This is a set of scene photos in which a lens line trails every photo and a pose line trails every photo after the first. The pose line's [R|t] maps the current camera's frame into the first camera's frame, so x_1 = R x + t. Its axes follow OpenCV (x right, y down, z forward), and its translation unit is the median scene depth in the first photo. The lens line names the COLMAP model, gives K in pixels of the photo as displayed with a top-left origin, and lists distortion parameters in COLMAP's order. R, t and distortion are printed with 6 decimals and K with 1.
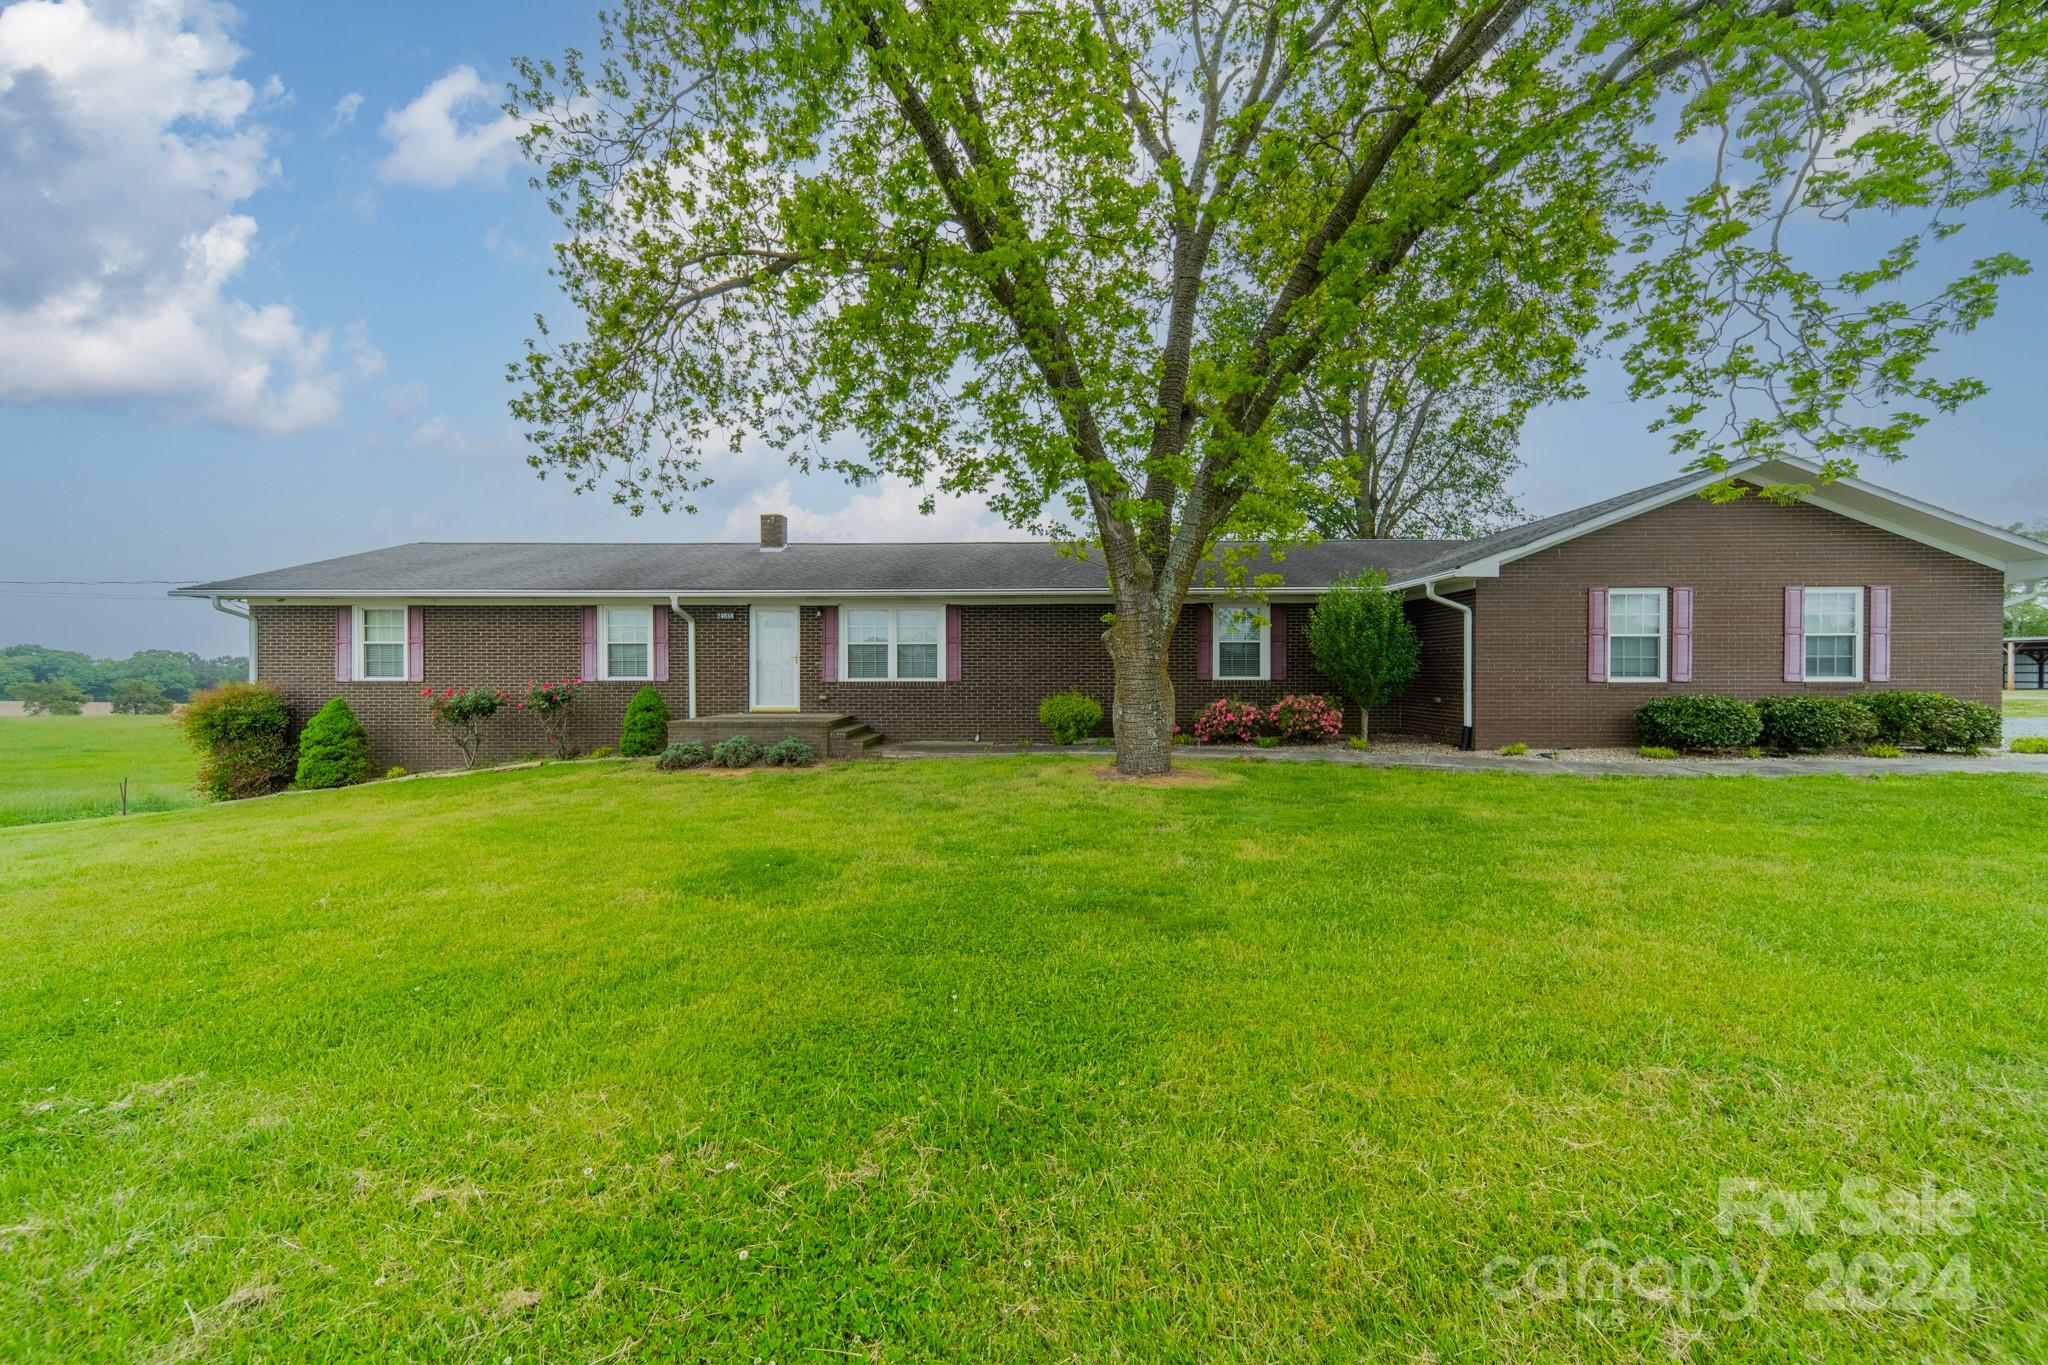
lens RADIAL K [[722.4, 0, 1024.0], [0, 722.4, 682.5], [0, 0, 1]] dist [0.000236, 0.000057]
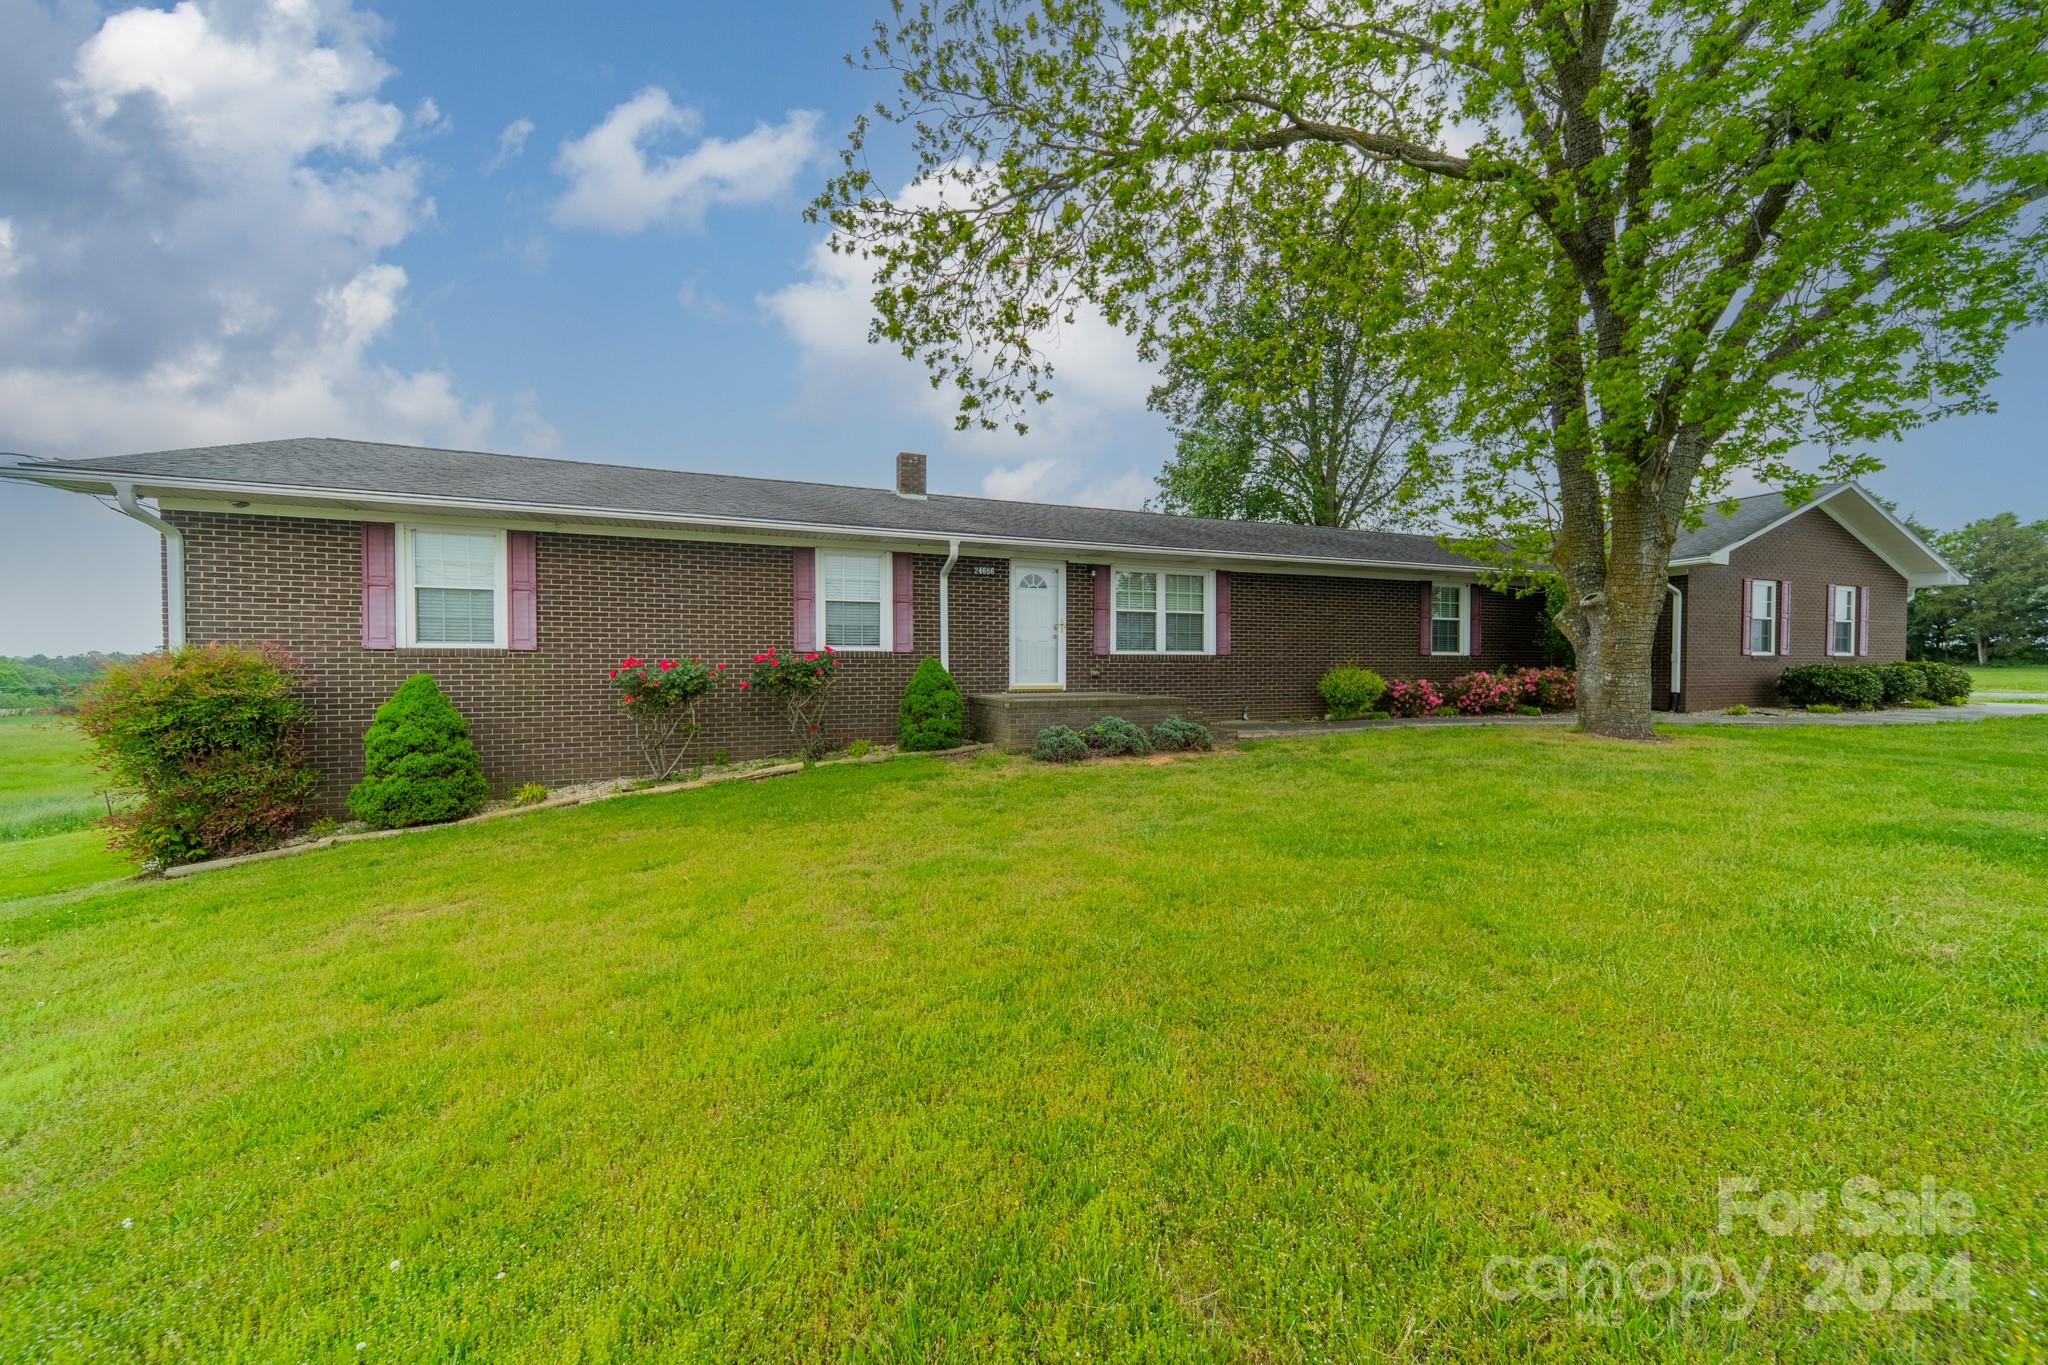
lens RADIAL K [[722.4, 0, 1024.0], [0, 722.4, 682.5], [0, 0, 1]] dist [0.000236, 0.000057]
pose [[0.929551, -0.007014, 0.368627, -0.666179], [0.004683, 0.999963, 0.007216, 0.025177], [-0.368664, -0.004981, 0.929549, 0.244800]]
